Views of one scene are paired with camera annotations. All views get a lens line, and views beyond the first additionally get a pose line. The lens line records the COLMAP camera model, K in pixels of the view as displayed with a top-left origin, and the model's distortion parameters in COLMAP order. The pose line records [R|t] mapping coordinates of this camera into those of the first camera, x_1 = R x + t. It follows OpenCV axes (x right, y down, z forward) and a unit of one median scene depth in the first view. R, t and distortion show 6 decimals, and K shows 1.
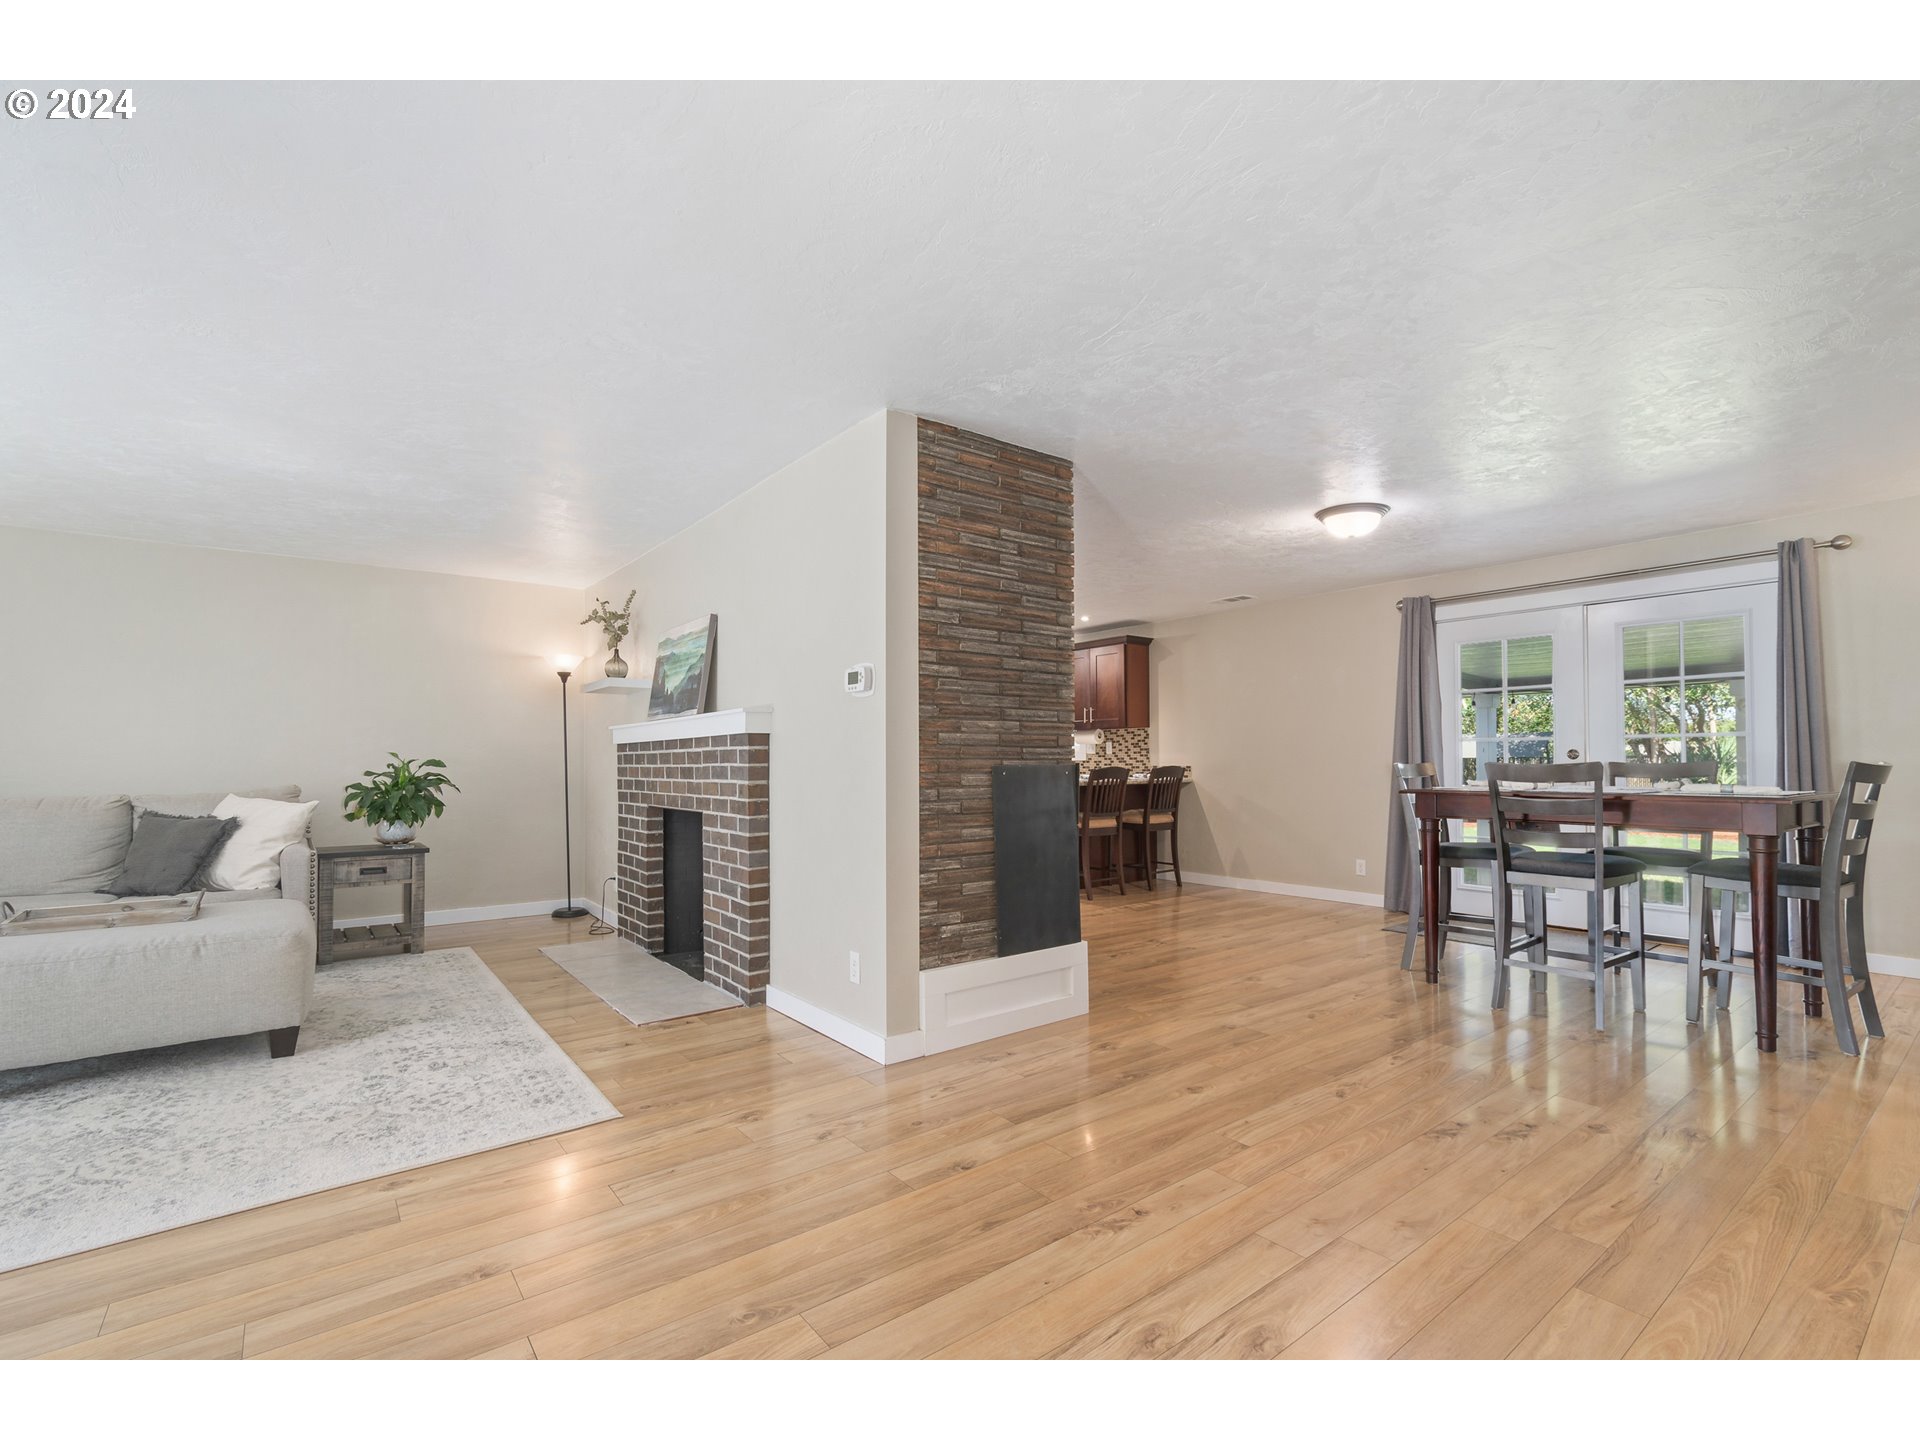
lens RADIAL K [[853.6, 0, 955.5], [0, 853.6, 750.5], [0, 0, 1]] dist [0.001900, -0.000146]
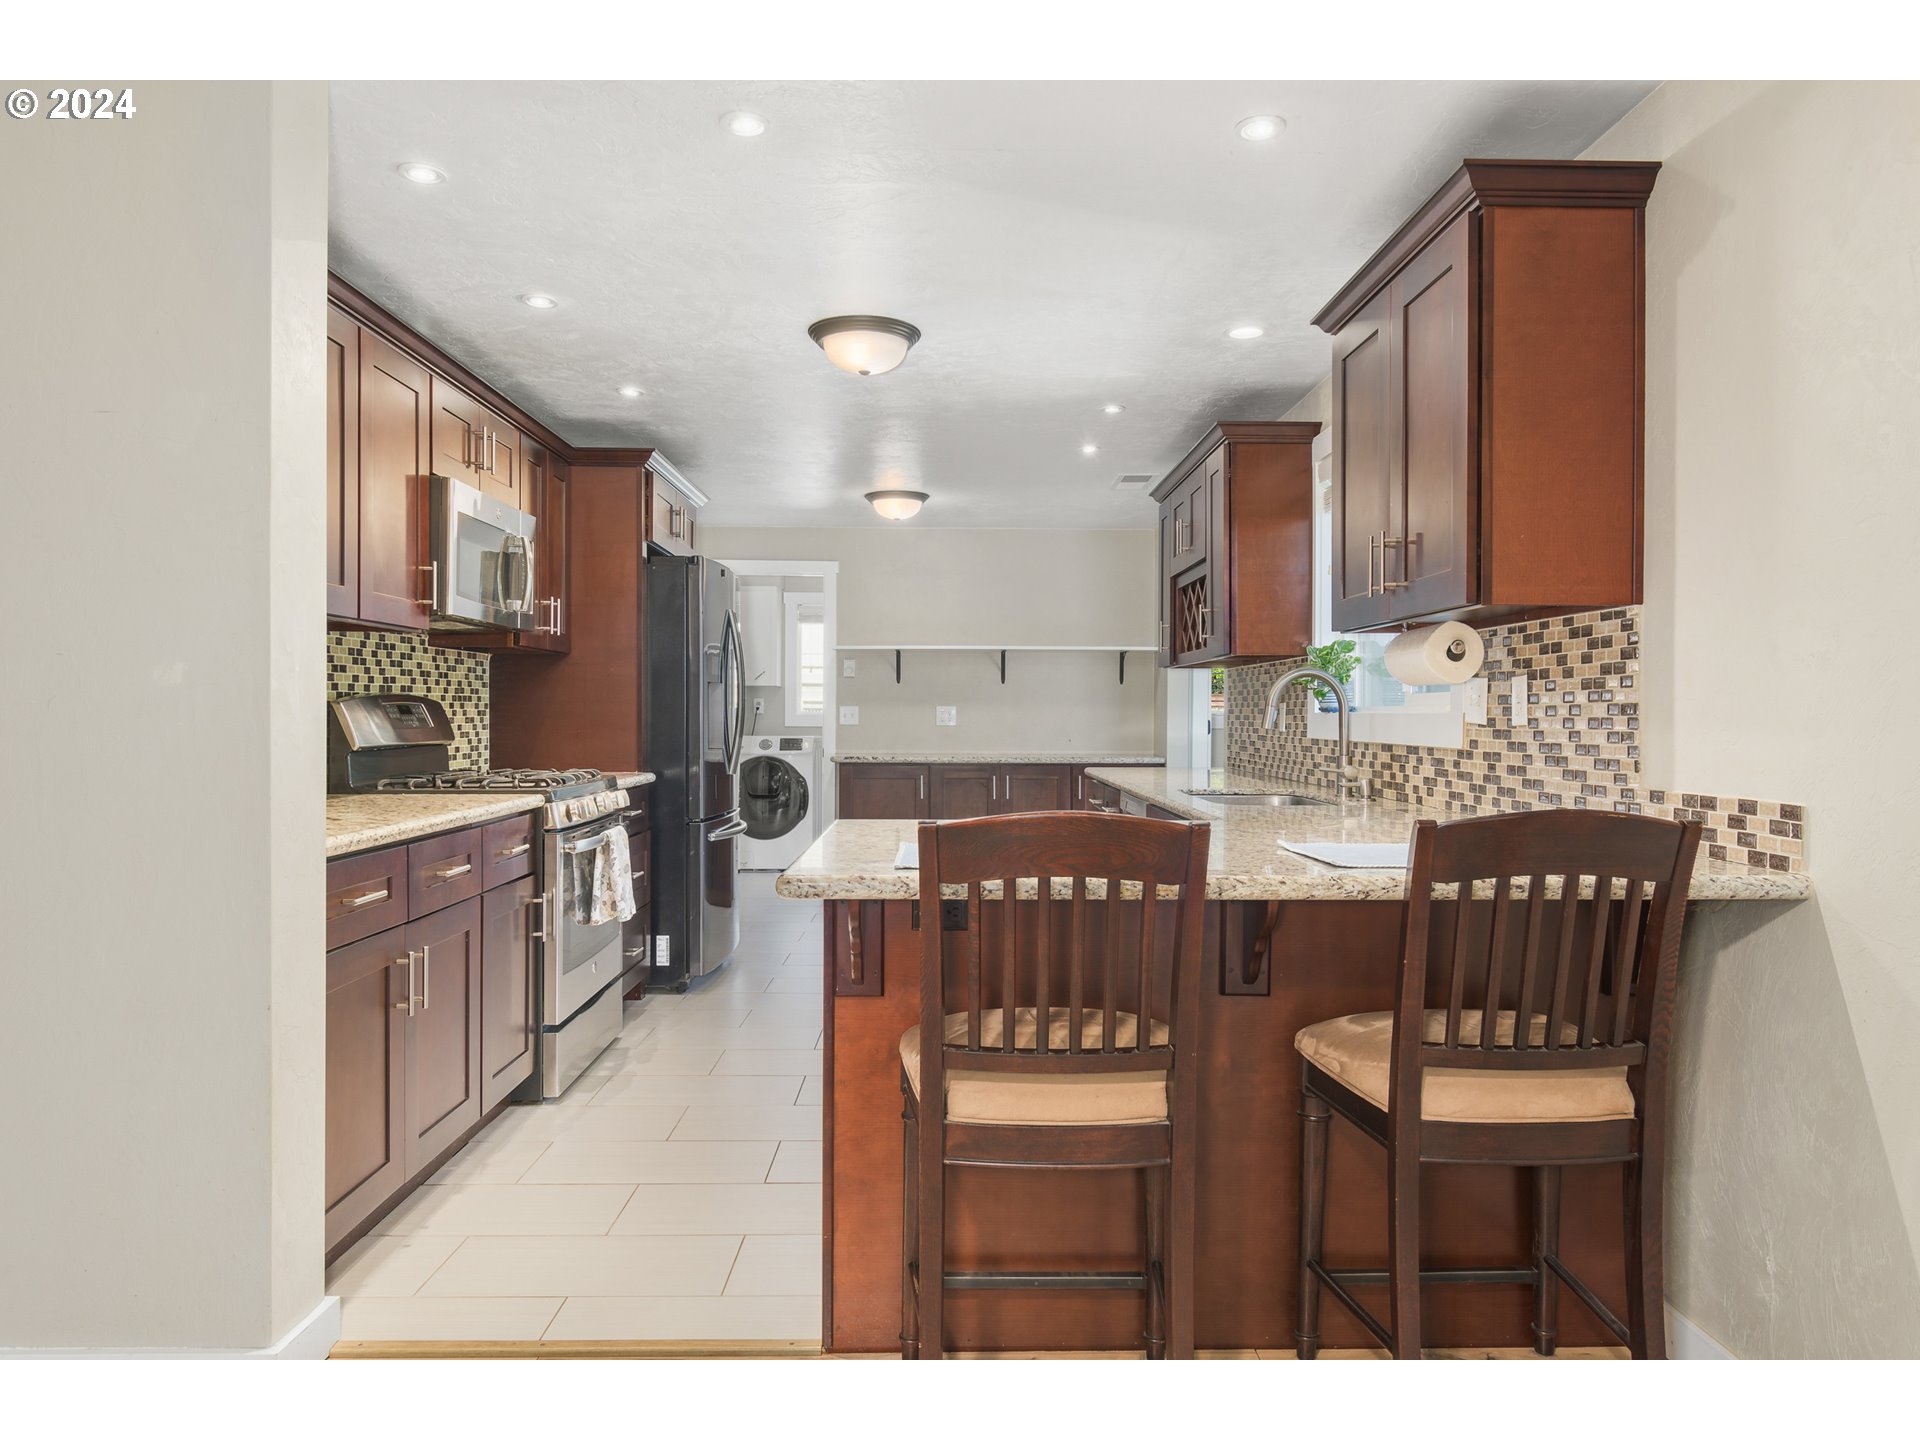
lens RADIAL K [[1294.7, 0, 959.1], [0, 1294.7, 719.4], [0, 0, 1]] dist [0.042270, 0.000634]
pose [[0.802064, 0.011306, -0.597131, 0.509869], [0.001305, 0.999785, 0.020684, -0.010234], [0.597237, -0.017369, 0.801877, 1.154990]]
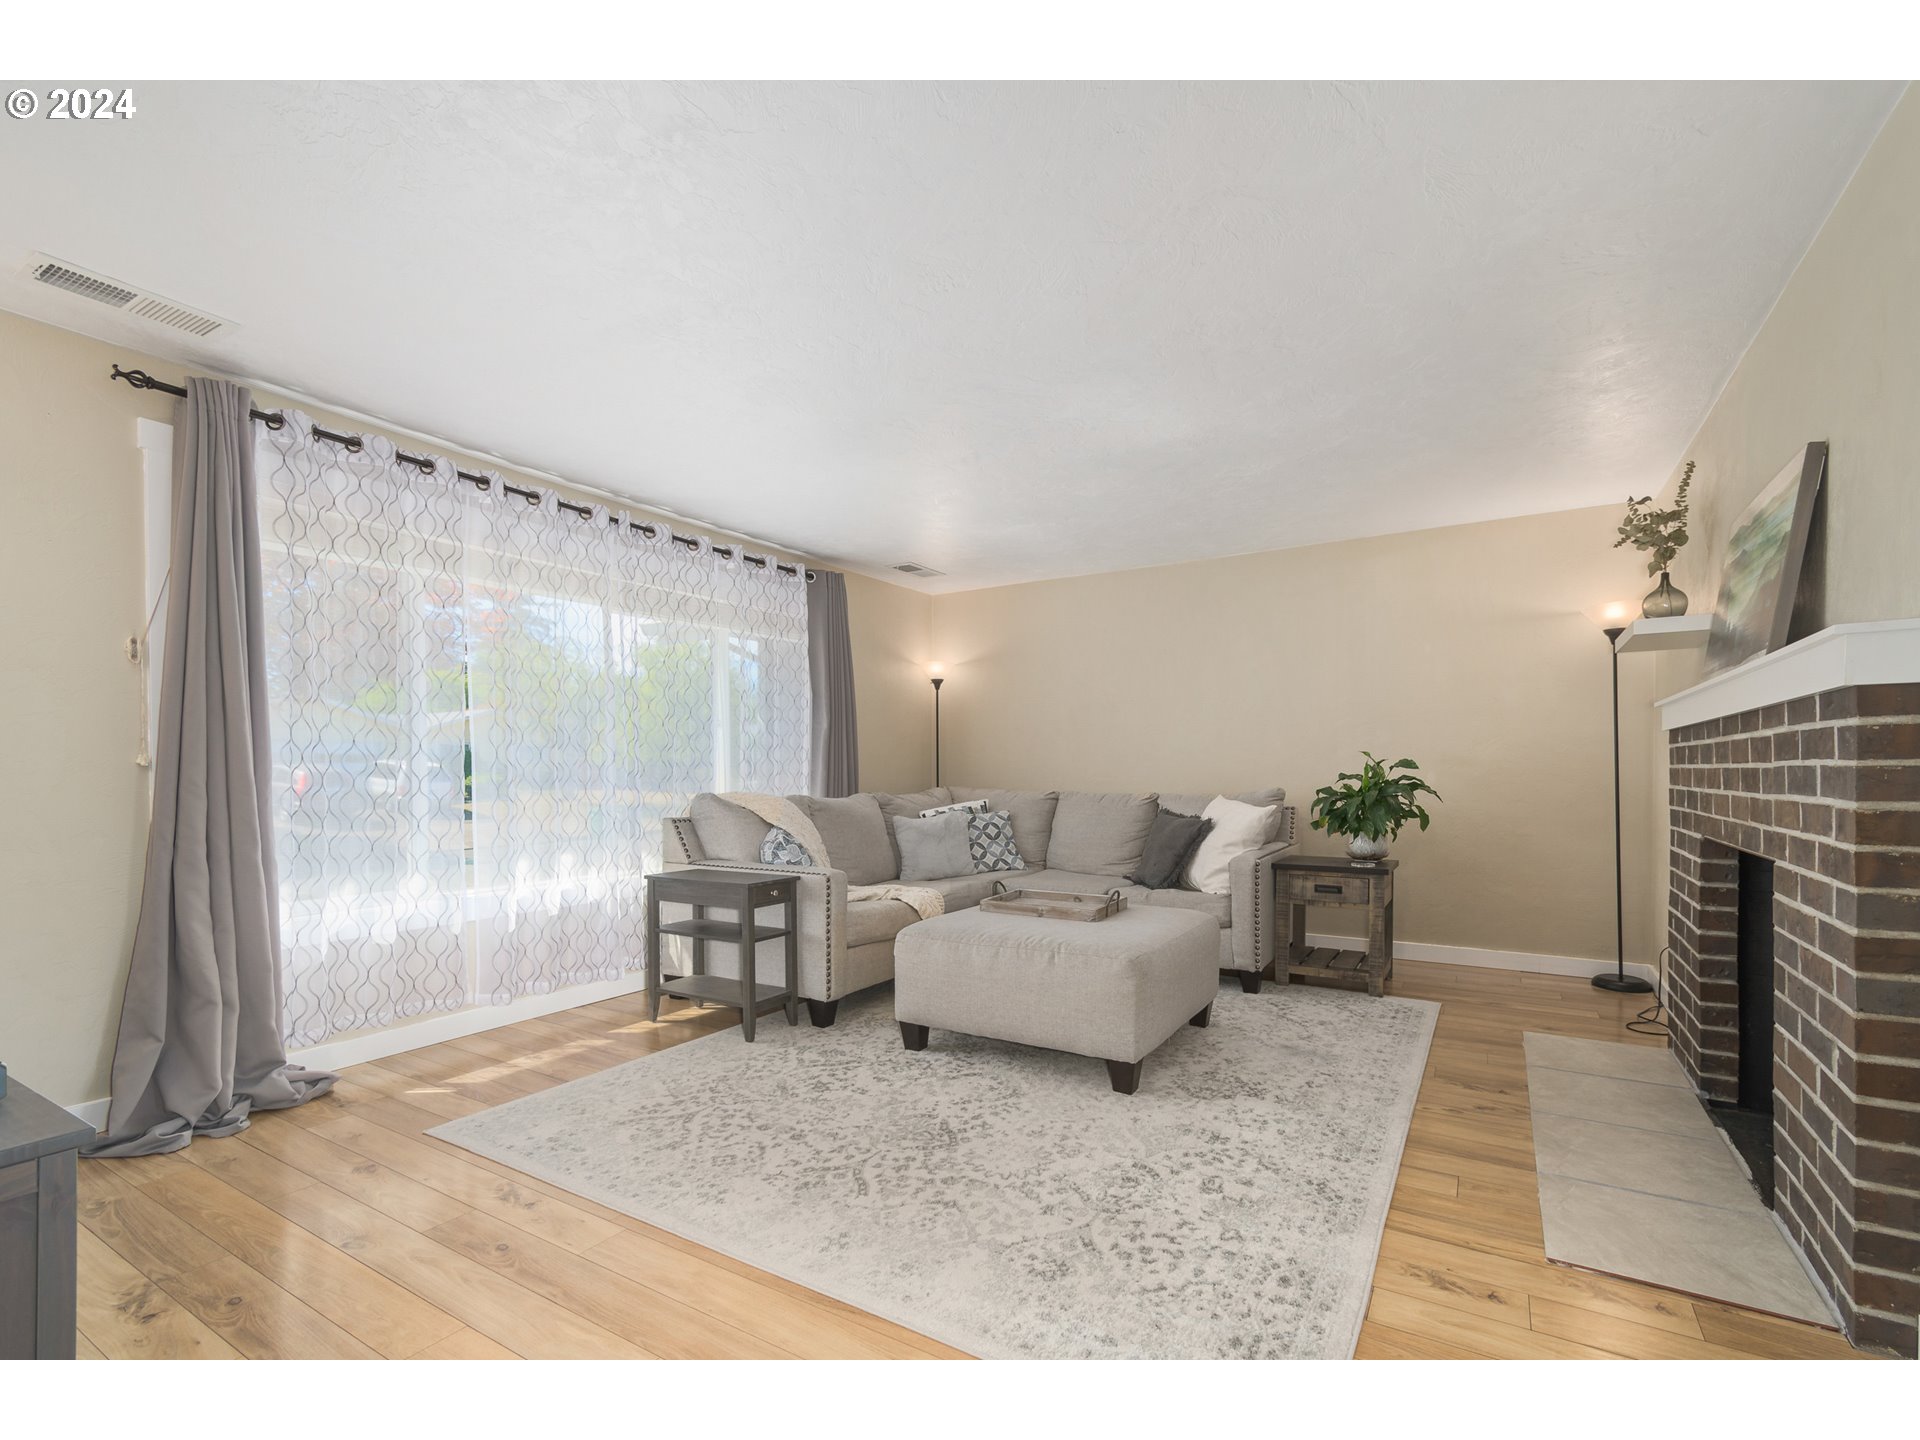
lens RADIAL K [[853.6, 0, 979.8], [0, 853.6, 786.0], [0, 0, 1]] dist [0.001900, -0.000146]
pose [[0.366784, 0.019045, -0.930111, -0.012809], [0.016983, 0.999487, 0.027163, 0.008350], [0.930151, -0.025760, 0.366272, 0.389564]]
